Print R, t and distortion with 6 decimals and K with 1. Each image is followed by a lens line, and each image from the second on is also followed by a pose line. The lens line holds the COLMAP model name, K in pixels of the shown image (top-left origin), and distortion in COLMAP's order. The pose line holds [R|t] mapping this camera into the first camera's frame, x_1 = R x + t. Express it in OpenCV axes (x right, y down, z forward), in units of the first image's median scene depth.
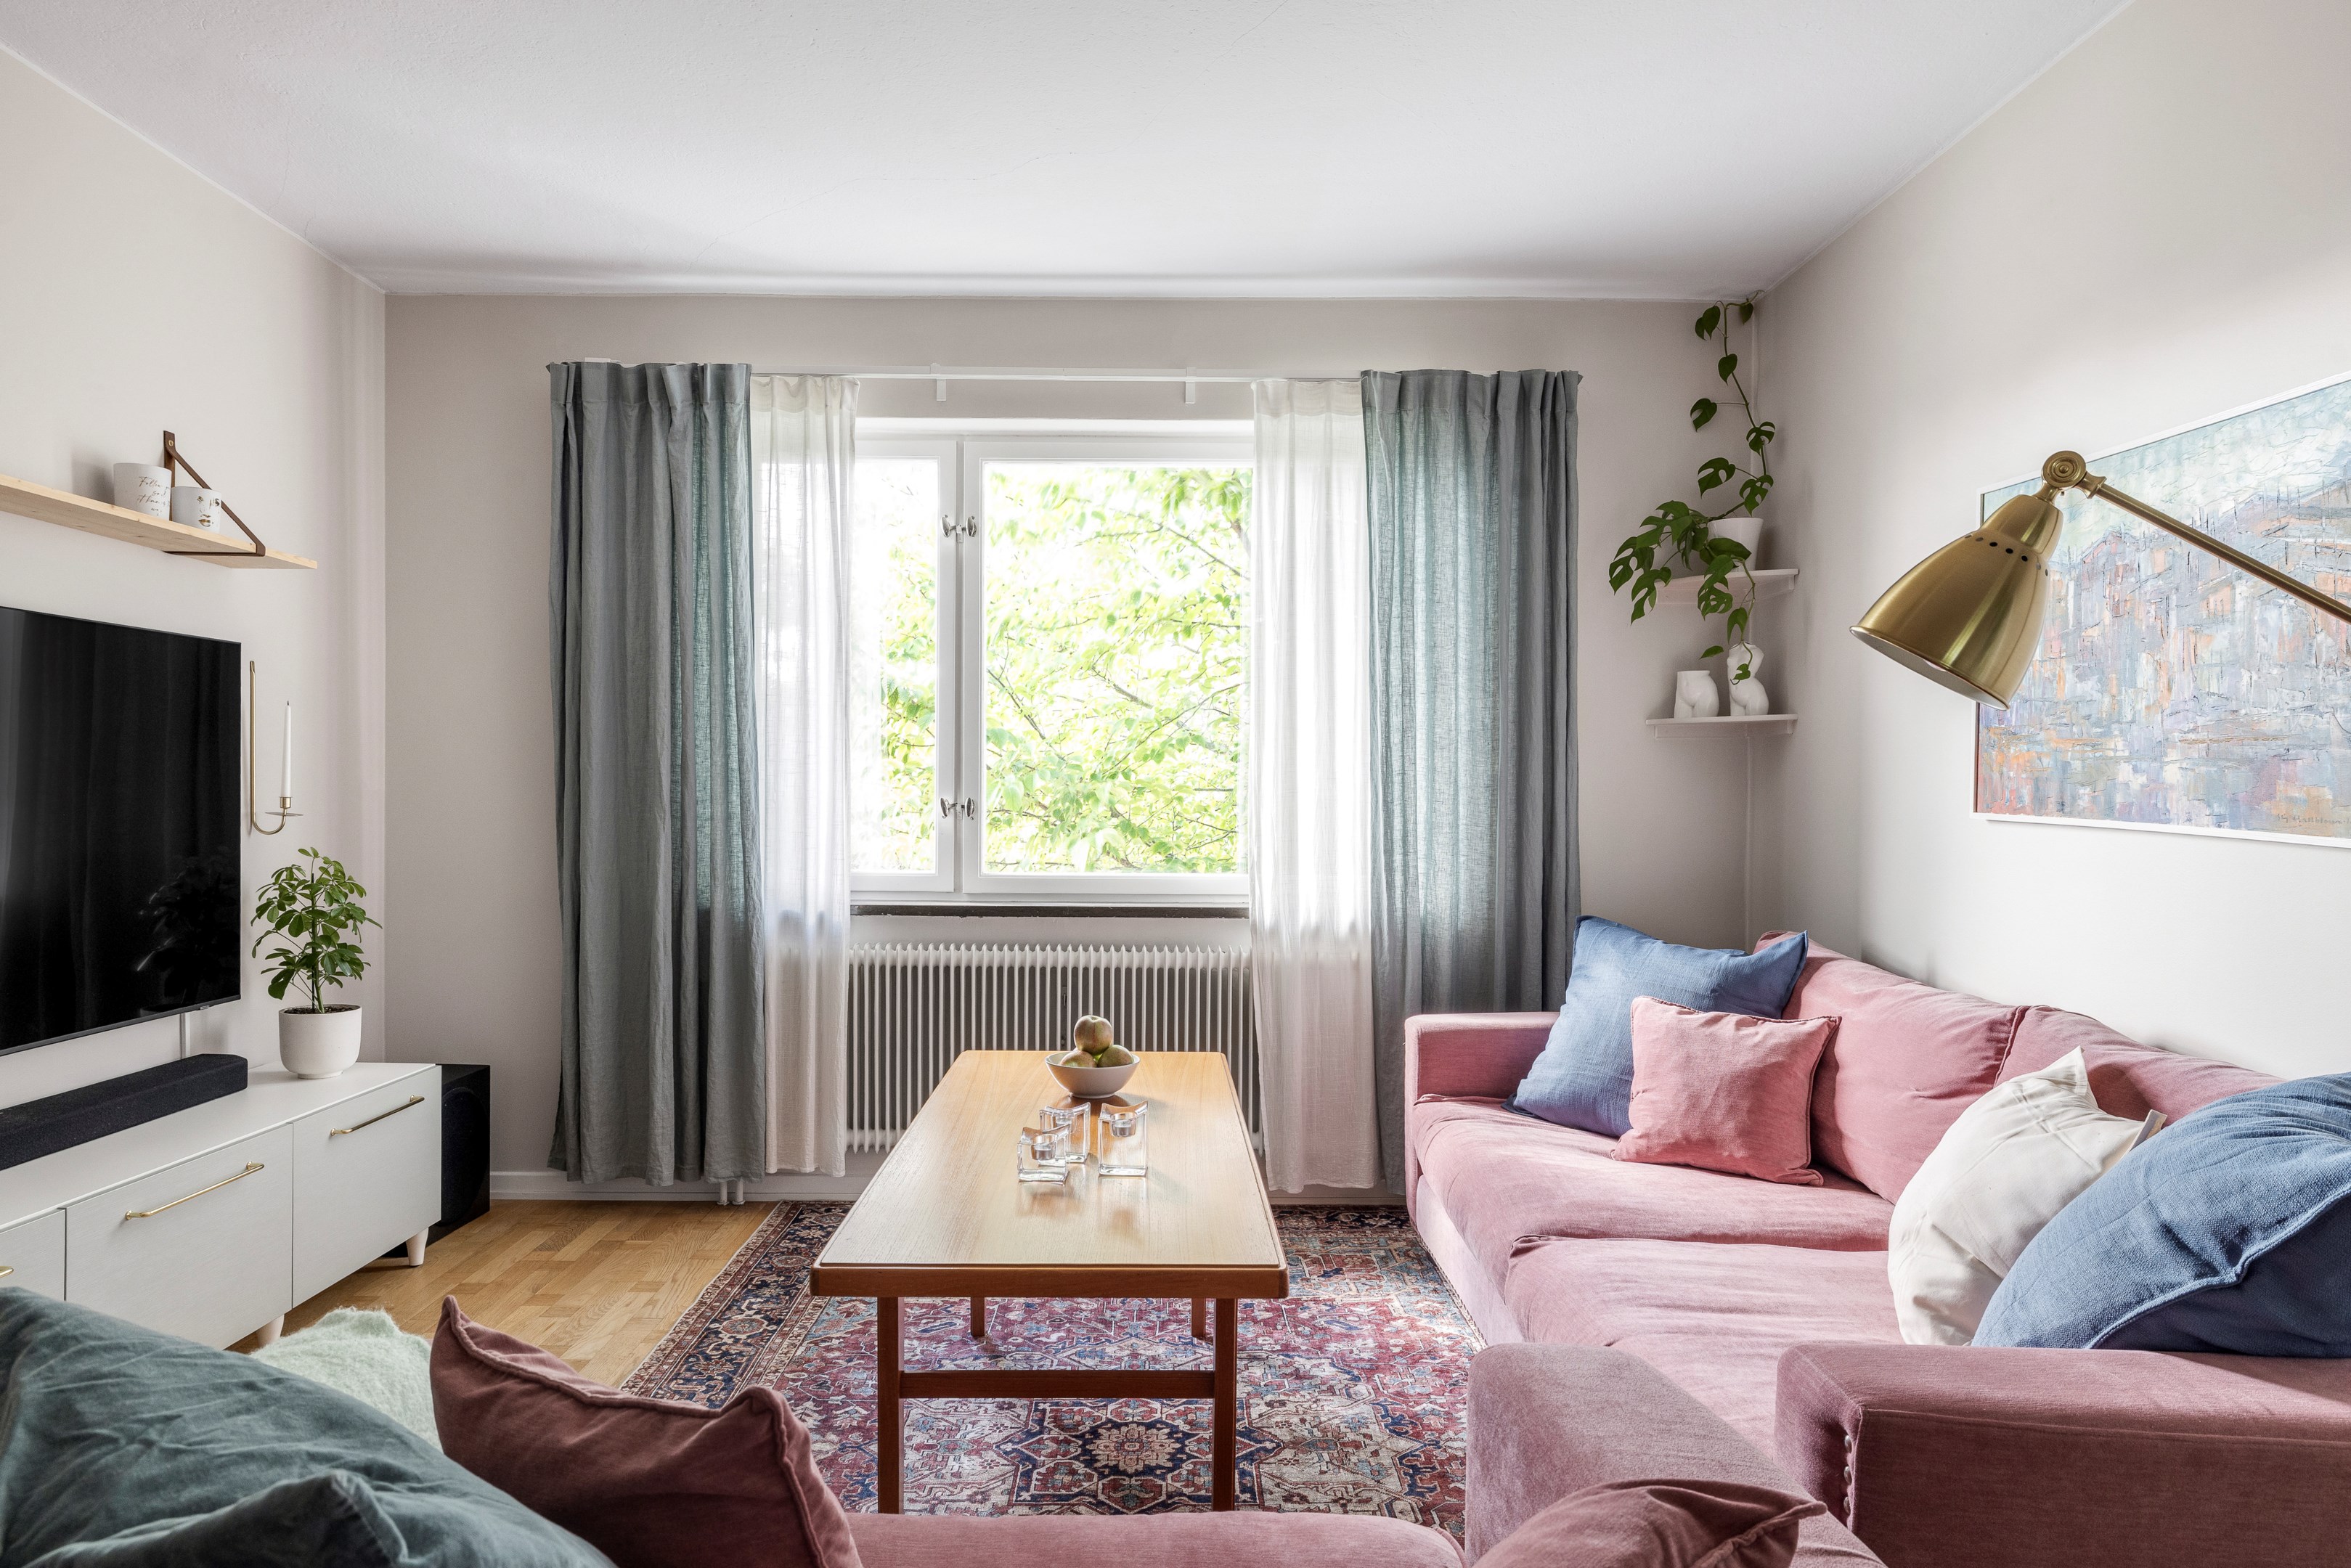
lens RADIAL K [[1465.5, 0, 1121.0], [0, 1465.5, 810.3], [0, 0, 1]] dist [0.000779, -0.000125]
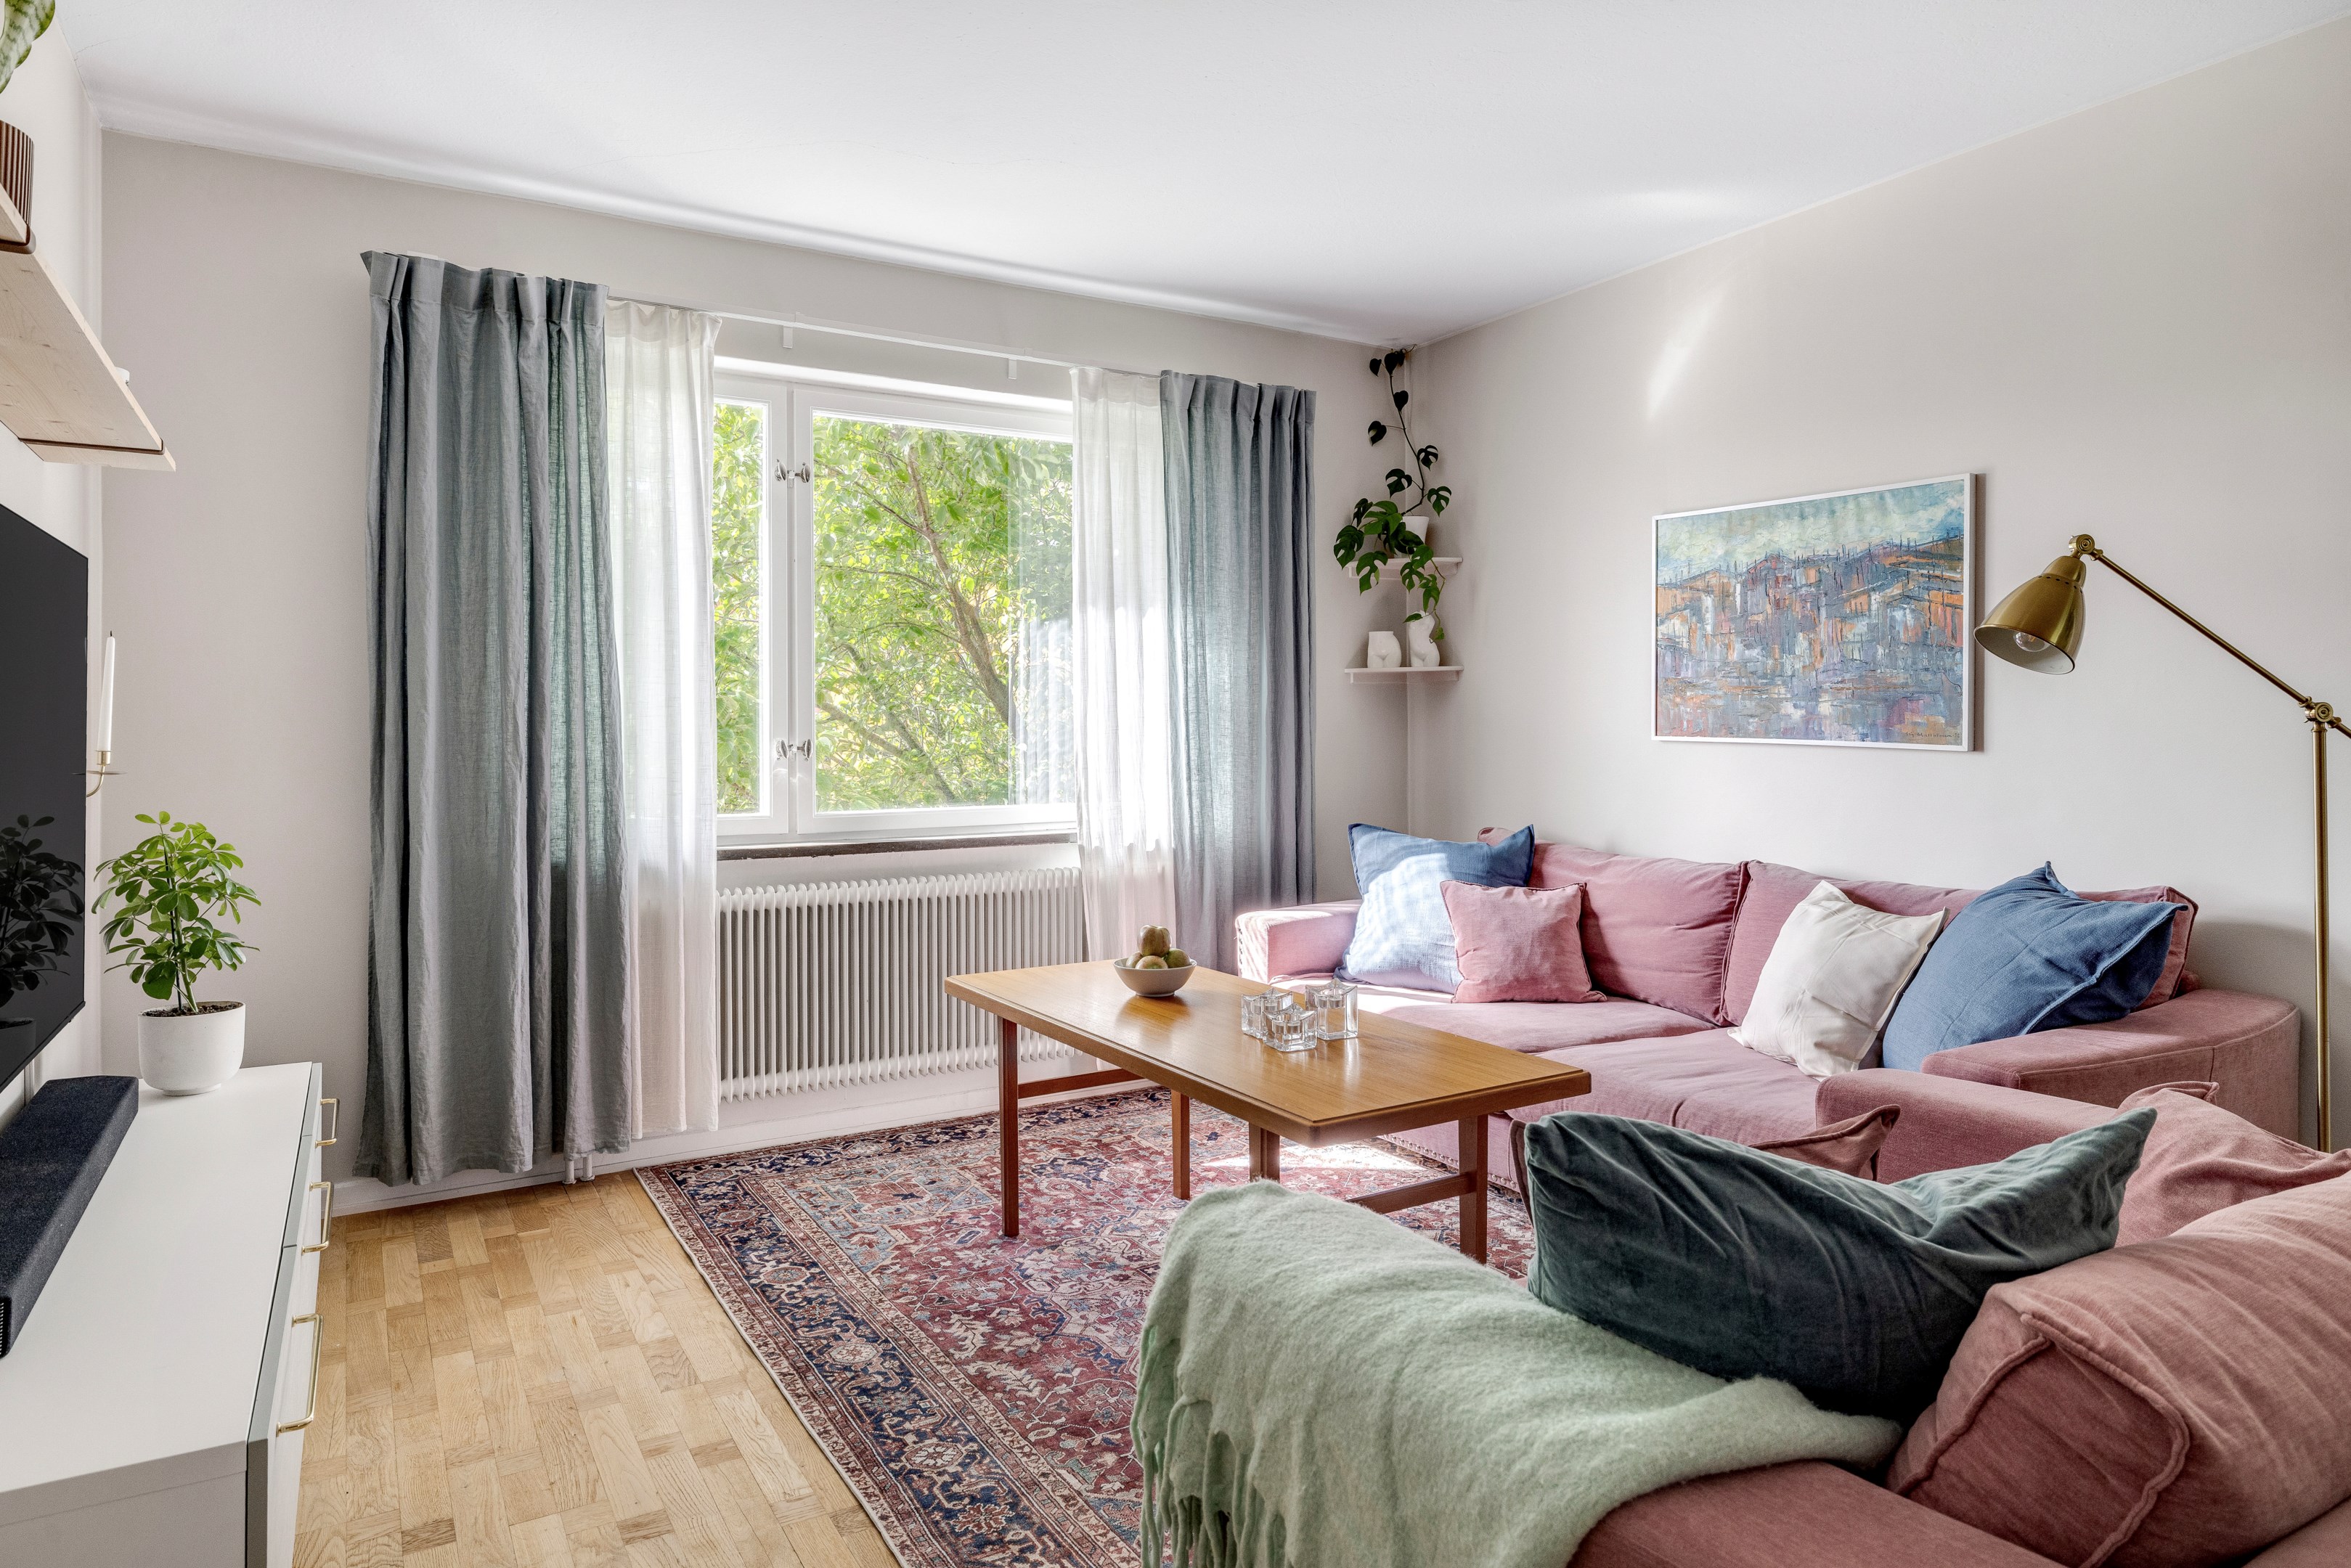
lens RADIAL K [[1429.2, 0, 1188.5], [0, 1429.2, 712.6], [0, 0, 1]] dist [-0.000639, 0.001167]
pose [[0.850679, -0.006566, 0.525645, -0.438556], [0.019929, 0.999606, -0.019764, -0.002342], [-0.525308, 0.027289, 0.850475, 0.022543]]
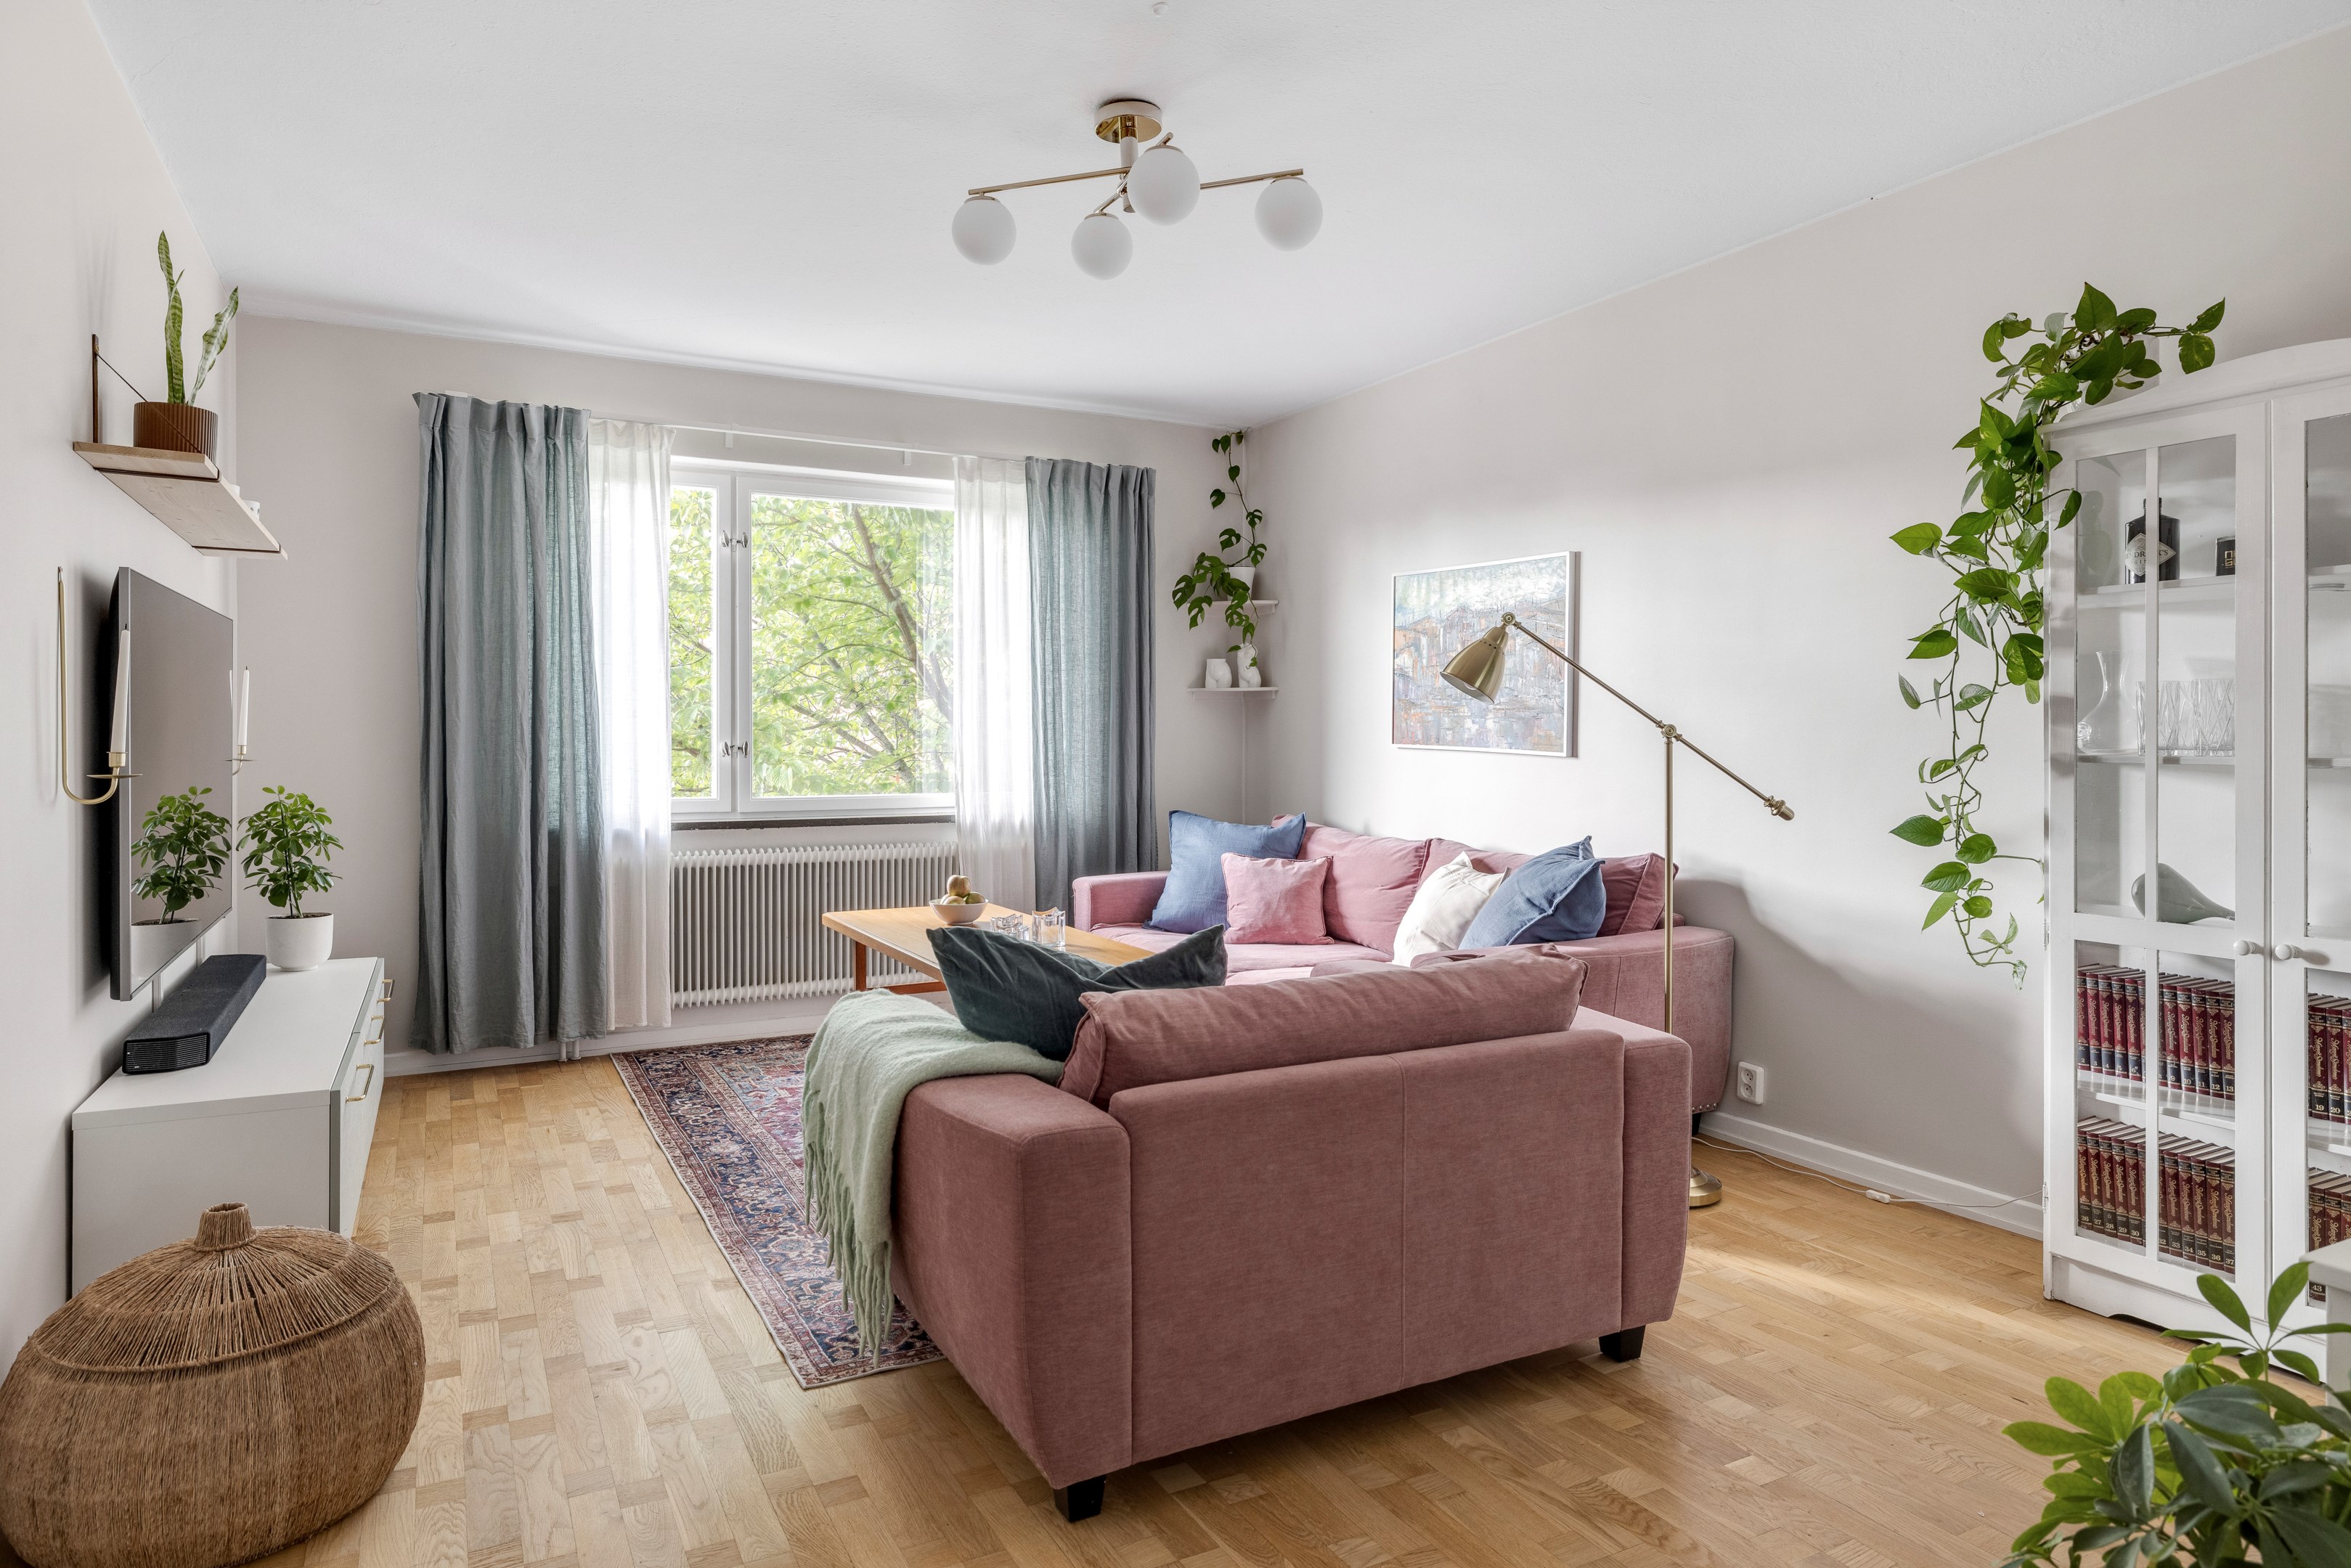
lens RADIAL K [[1425.3, 0, 1181.7], [0, 1425.3, 740.3], [0, 0, 1]] dist [0.001773, -0.000307]
pose [[0.876315, -0.008309, 0.481666, -0.421237], [0.012189, 0.999914, -0.004926, 0.002004], [-0.481583, 0.010188, 0.876341, -0.374590]]
